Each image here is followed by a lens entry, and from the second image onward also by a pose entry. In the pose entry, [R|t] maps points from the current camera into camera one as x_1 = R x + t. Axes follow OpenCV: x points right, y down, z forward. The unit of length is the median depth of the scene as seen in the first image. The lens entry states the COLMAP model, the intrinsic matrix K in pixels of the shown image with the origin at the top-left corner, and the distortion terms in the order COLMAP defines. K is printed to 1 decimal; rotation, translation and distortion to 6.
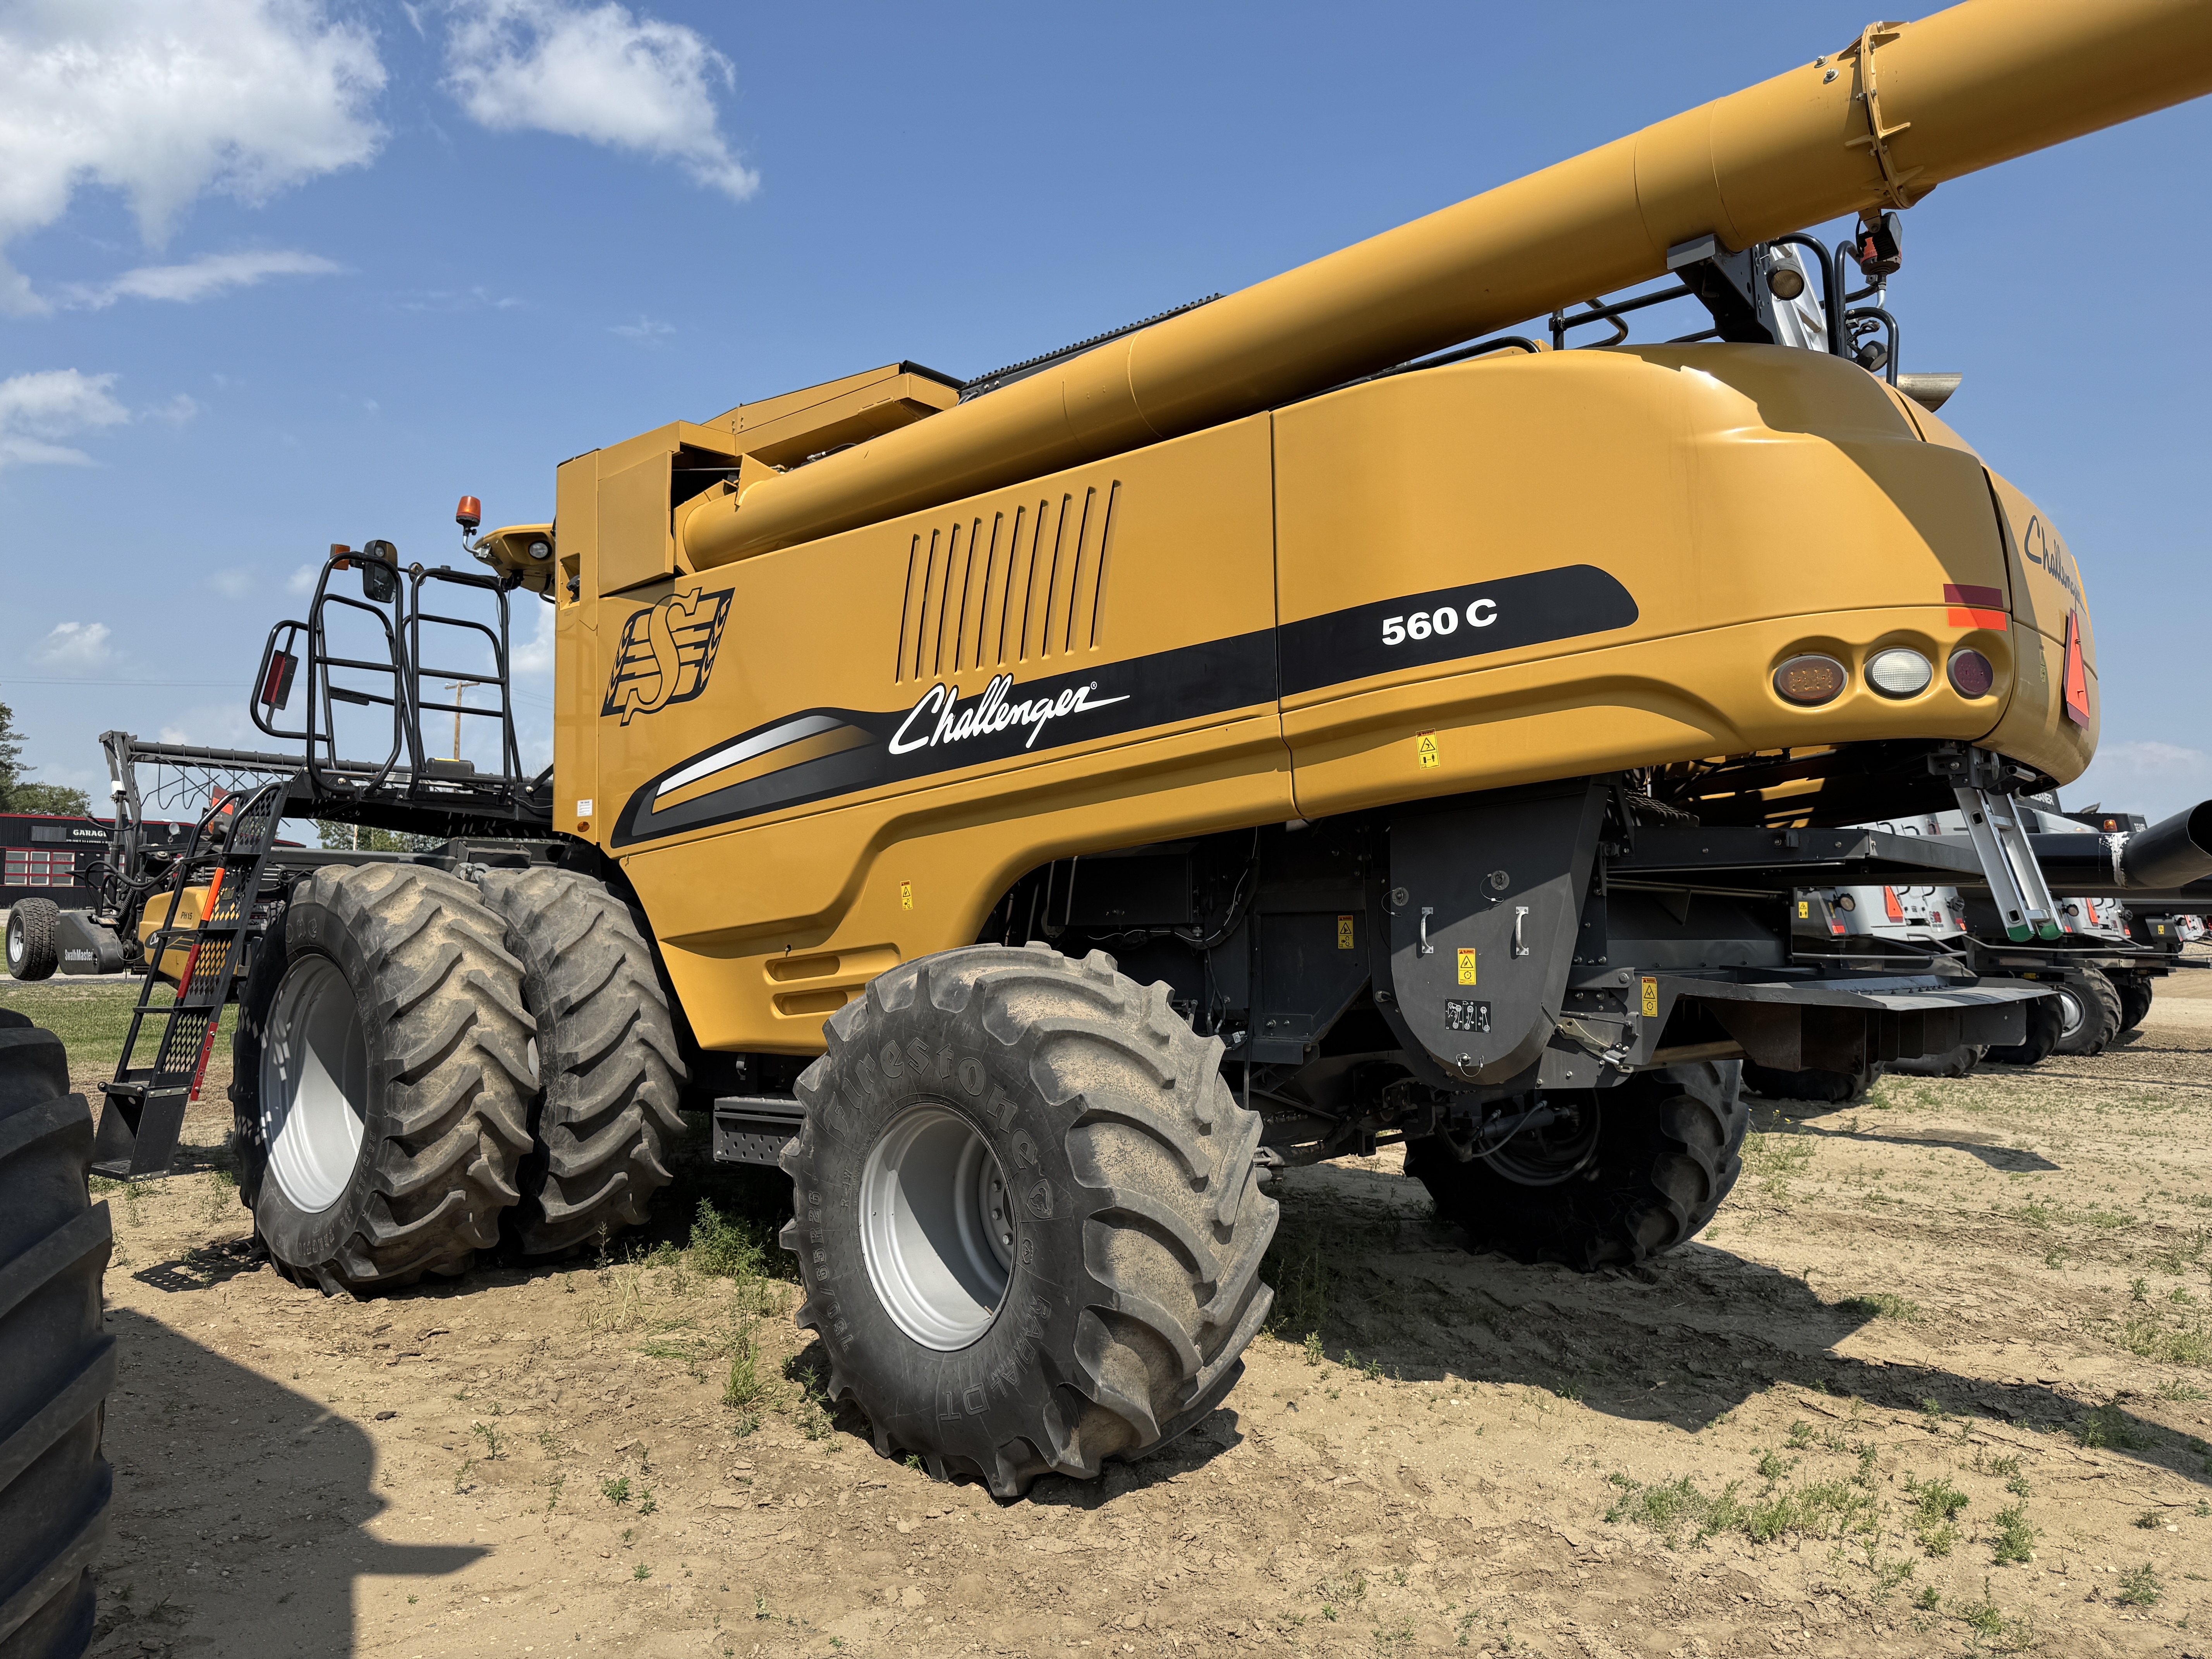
lens RADIAL K [[1553.6, 0, 1112.7], [0, 1553.6, 889.0], [0, 0, 1]] dist [0.027594, -0.038431]
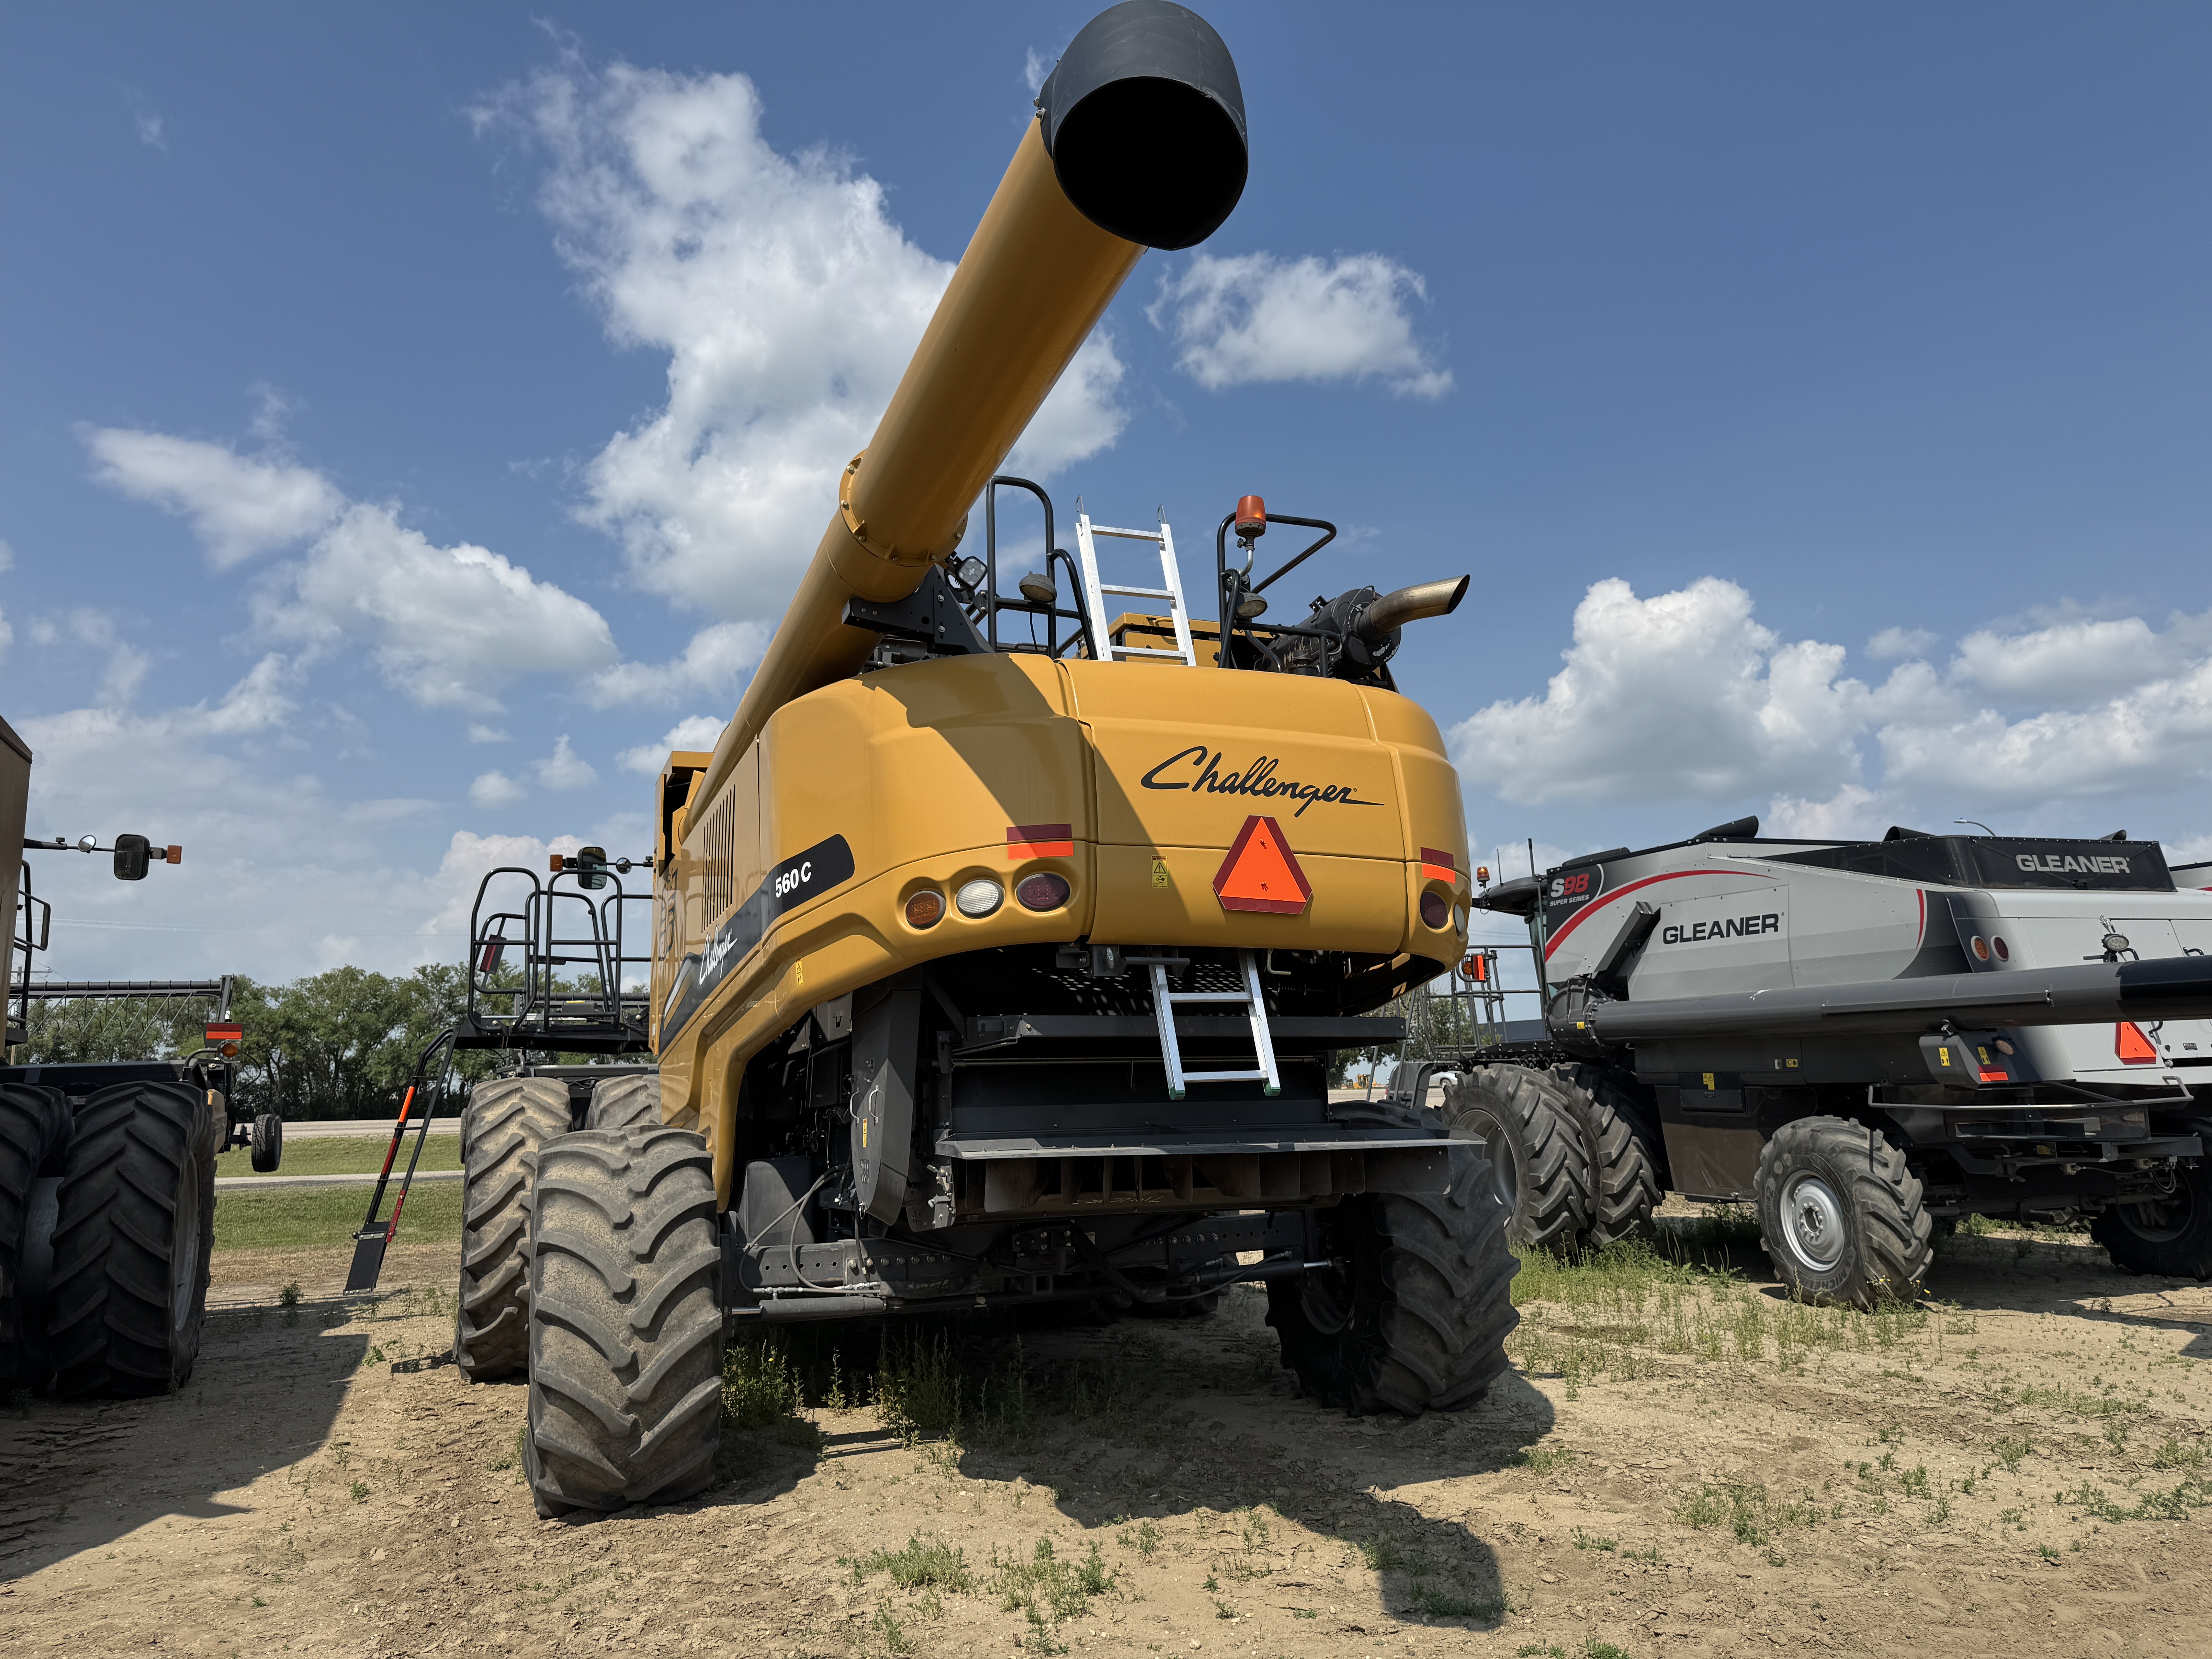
lens RADIAL K [[1553.6, 0, 1122.8], [0, 1553.6, 913.1], [0, 0, 1]] dist [0.027594, -0.038431]
pose [[0.895415, -0.085353, -0.436975, 0.744420], [0.043719, 0.993565, -0.104484, 0.007740], [0.443081, 0.074453, 0.893385, -0.060143]]
